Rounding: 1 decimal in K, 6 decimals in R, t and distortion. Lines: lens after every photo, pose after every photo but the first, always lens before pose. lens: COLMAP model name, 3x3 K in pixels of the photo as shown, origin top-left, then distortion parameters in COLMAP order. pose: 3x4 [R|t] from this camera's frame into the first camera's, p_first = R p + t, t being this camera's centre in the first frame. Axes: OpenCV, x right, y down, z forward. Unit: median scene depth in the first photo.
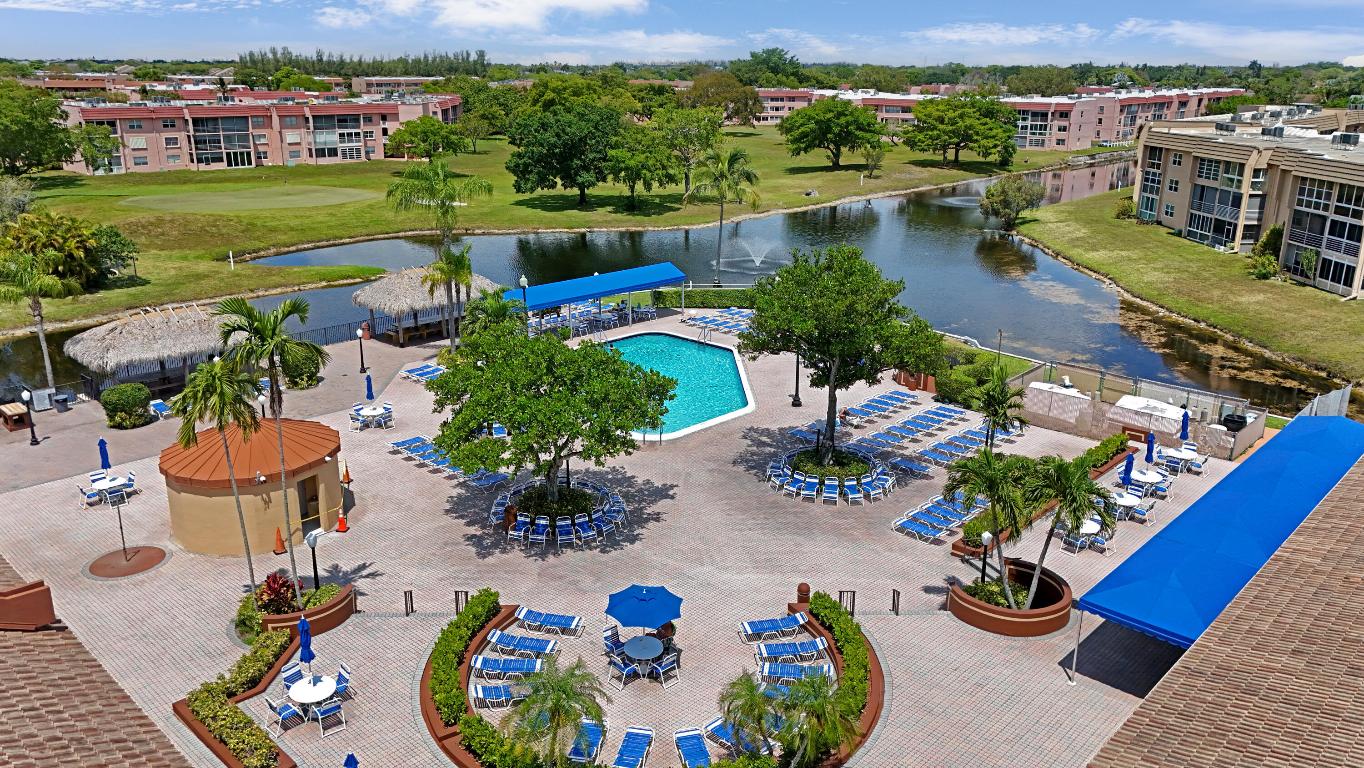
lens RADIAL K [[1005.8, 0, 682.0], [0, 1005.8, 384.0], [0, 0, 1]] dist [0.043421, -0.006295]
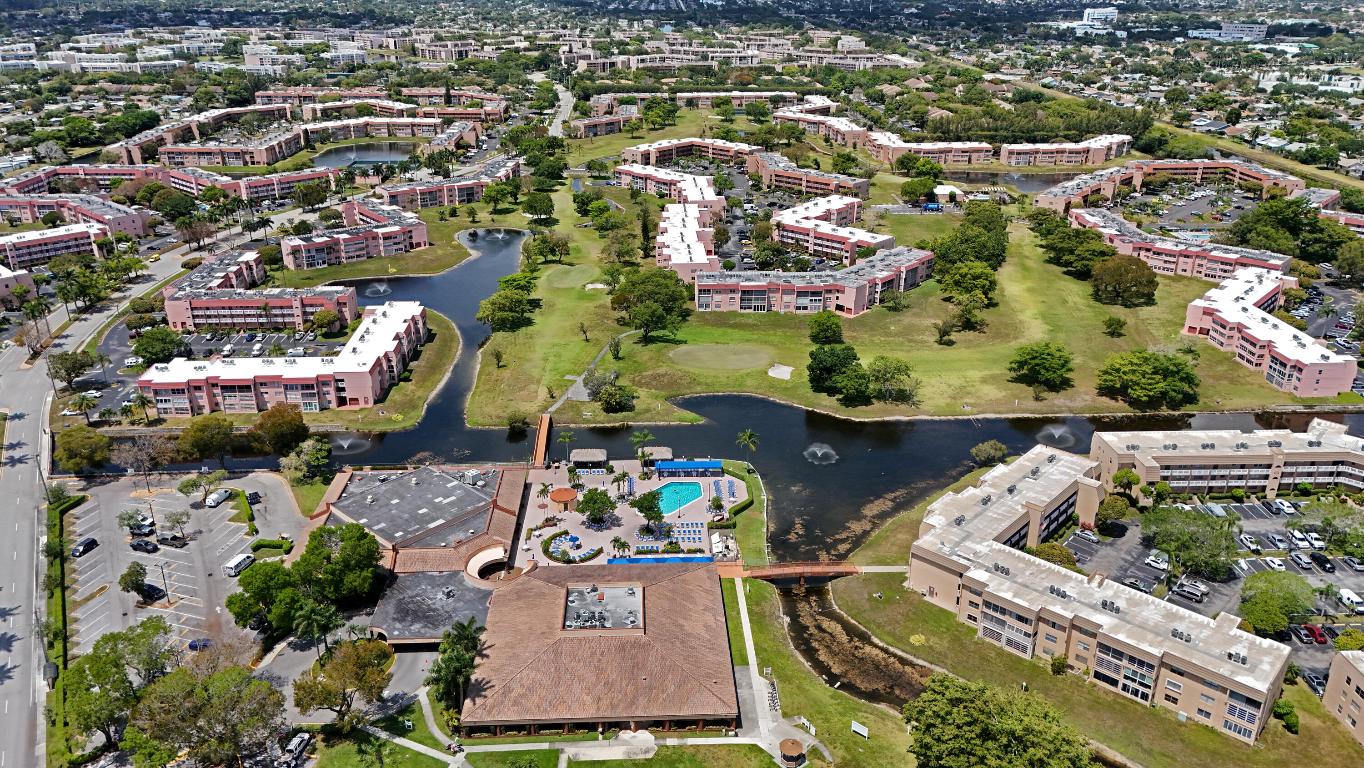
lens RADIAL K [[1006.3, 0, 679.8], [0, 1006.3, 378.5], [0, 0, 1]] dist [0.075044, -0.064284]
pose [[0.719252, 0.260265, -0.644157, 0.796534], [-0.209255, 0.965279, 0.156361, -0.355989], [0.662487, 0.022330, 0.748741, -0.647520]]
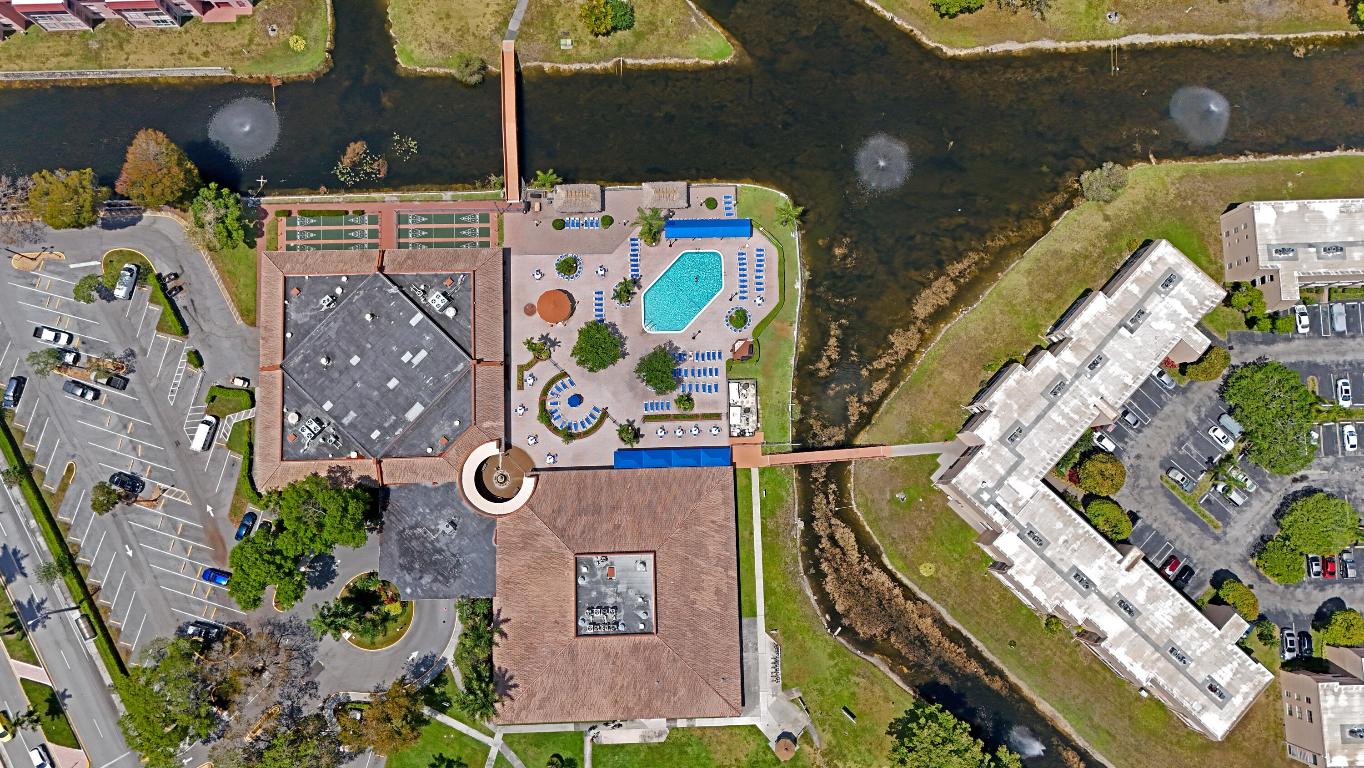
lens RADIAL K [[1006.3, 0, 679.8], [0, 1006.3, 378.5], [0, 0, 1]] dist [0.075044, -0.064284]
pose [[0.707722, 0.702952, -0.070629, 0.128891], [-0.223870, 0.317957, 0.921296, -0.951197], [0.670083, -0.636209, 0.382395, -0.148033]]
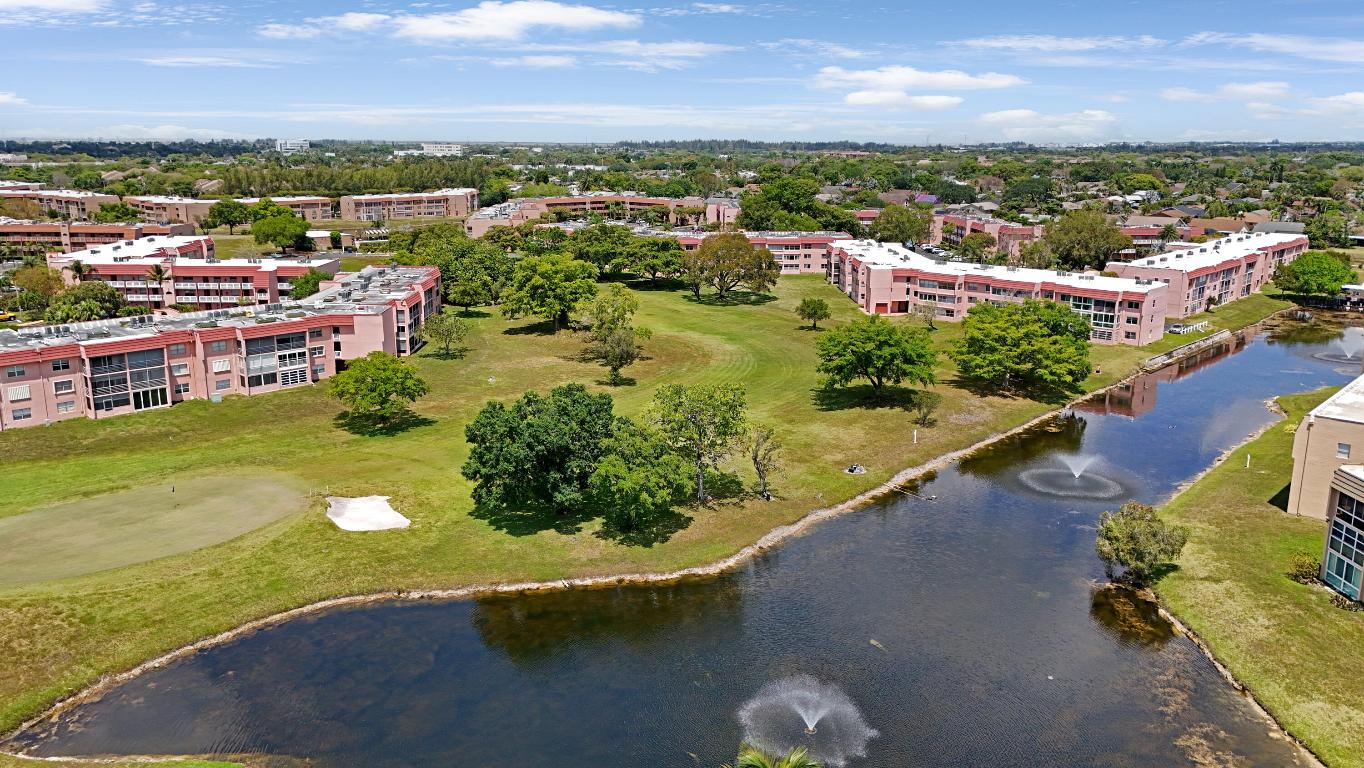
lens RADIAL K [[1006.3, 0, 679.8], [0, 1006.3, 378.5], [0, 0, 1]] dist [0.075044, -0.064284]
pose [[0.999986, 0.000186, -0.005203, -0.004587], [-0.000565, 0.997334, -0.072963, -0.169554], [0.005176, 0.072965, 0.997321, 0.171118]]
